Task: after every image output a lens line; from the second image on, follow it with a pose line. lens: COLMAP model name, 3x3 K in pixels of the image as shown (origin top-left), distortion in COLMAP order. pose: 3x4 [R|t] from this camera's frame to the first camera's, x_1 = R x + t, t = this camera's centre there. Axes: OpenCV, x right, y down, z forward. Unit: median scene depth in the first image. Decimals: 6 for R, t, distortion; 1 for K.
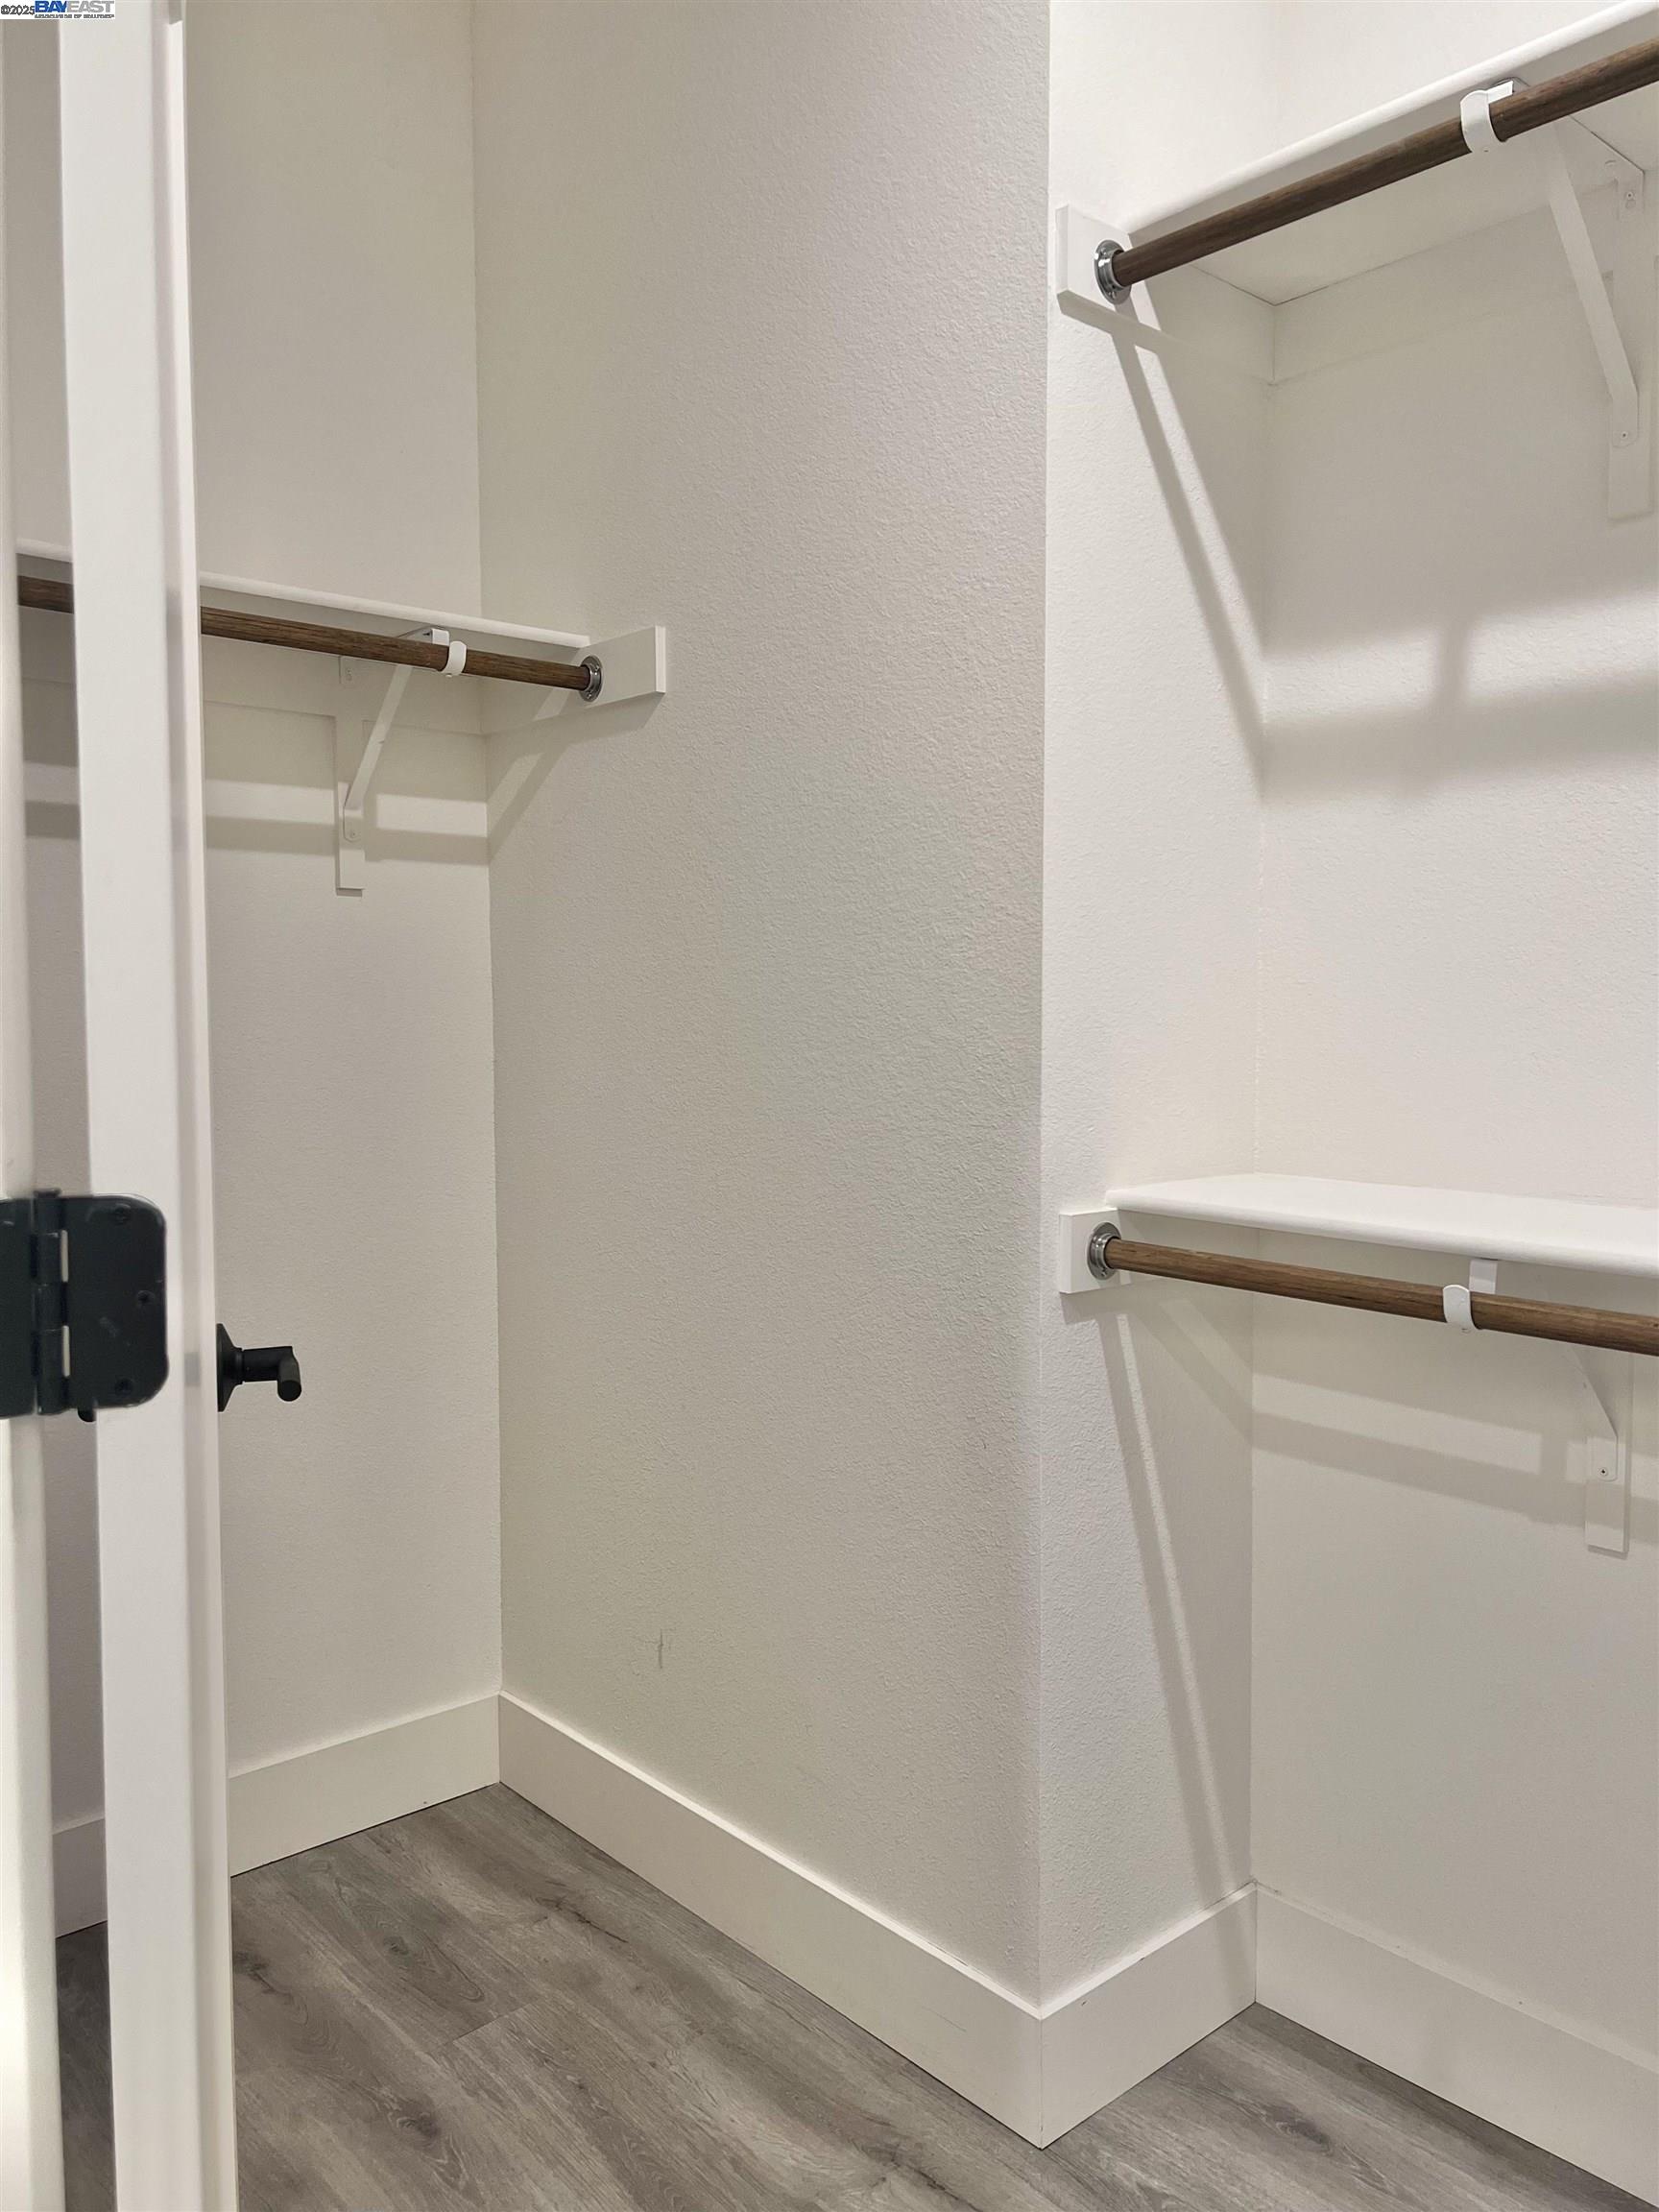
lens RADIAL K [[1660.3, 0, 821.3], [0, 1660.3, 1144.0], [0, 0, 1]] dist [0.046876, -0.061604]
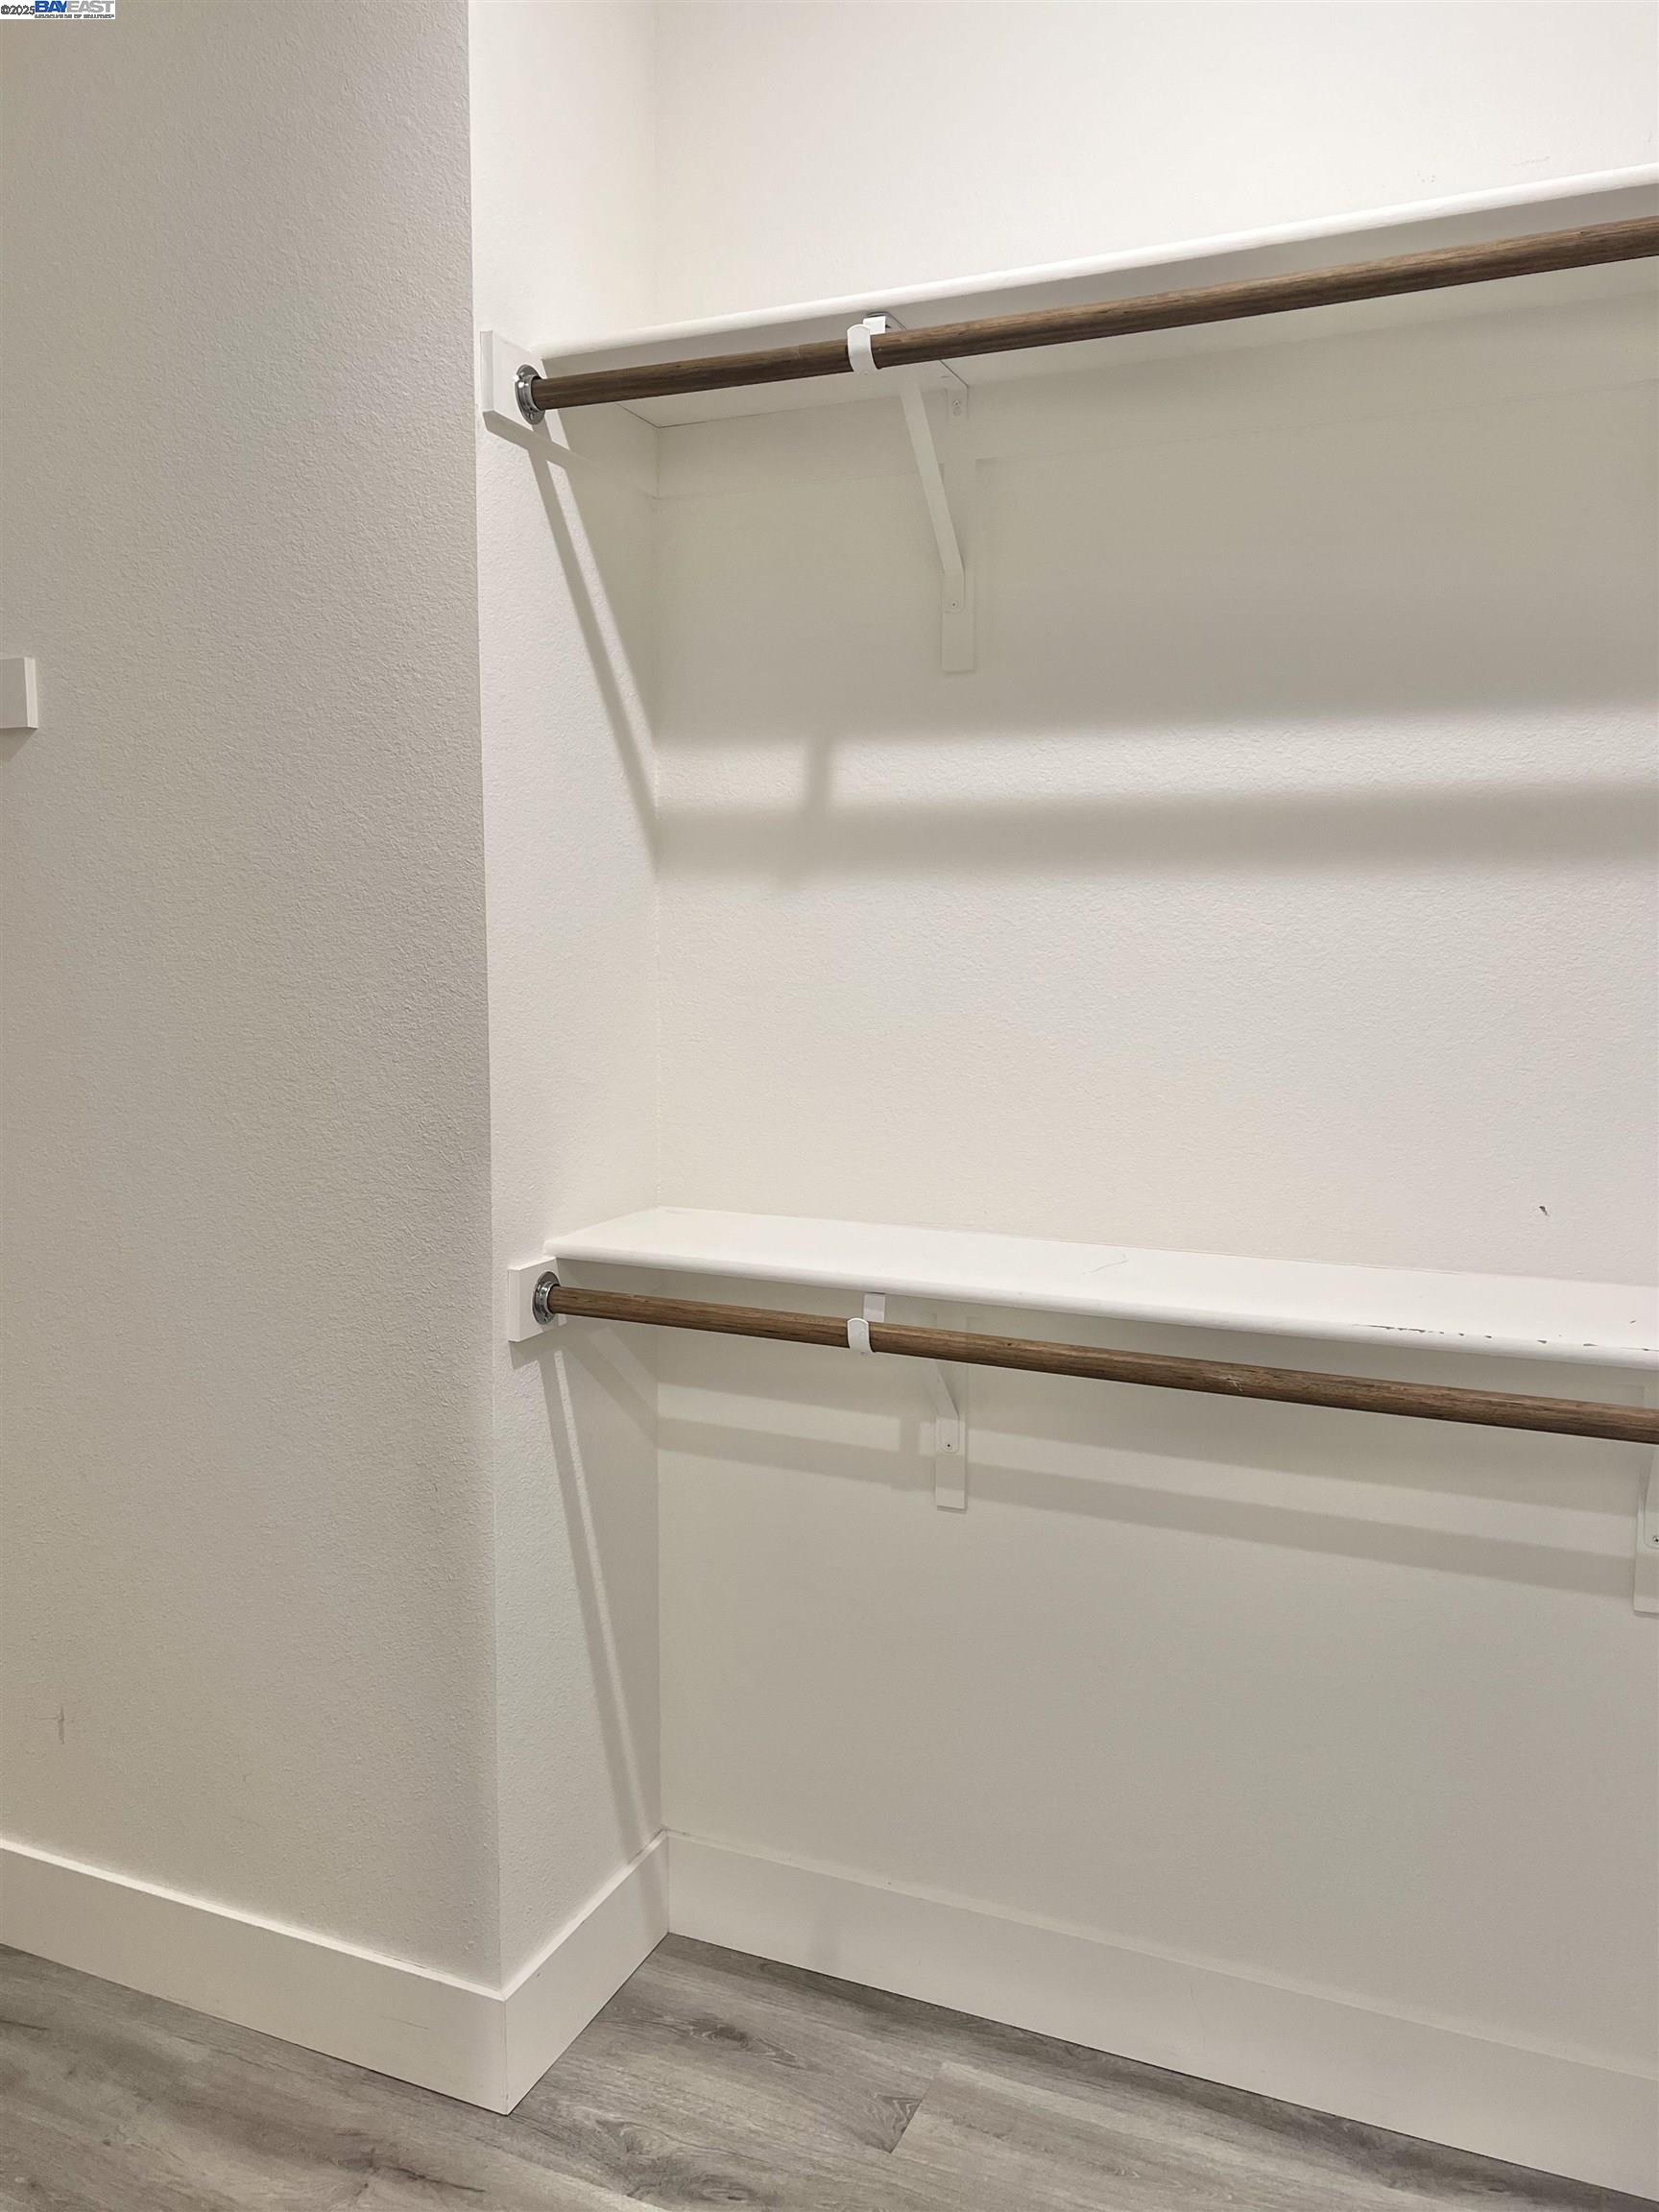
lens RADIAL K [[1660.3, 0, 827.9], [0, 1660.3, 1155.5], [0, 0, 1]] dist [0.046876, -0.061604]
pose [[0.903486, -0.042420, 0.426513, -0.123154], [0.024529, 0.998577, 0.047357, -0.075718], [-0.427915, -0.032325, 0.903241, -0.060854]]
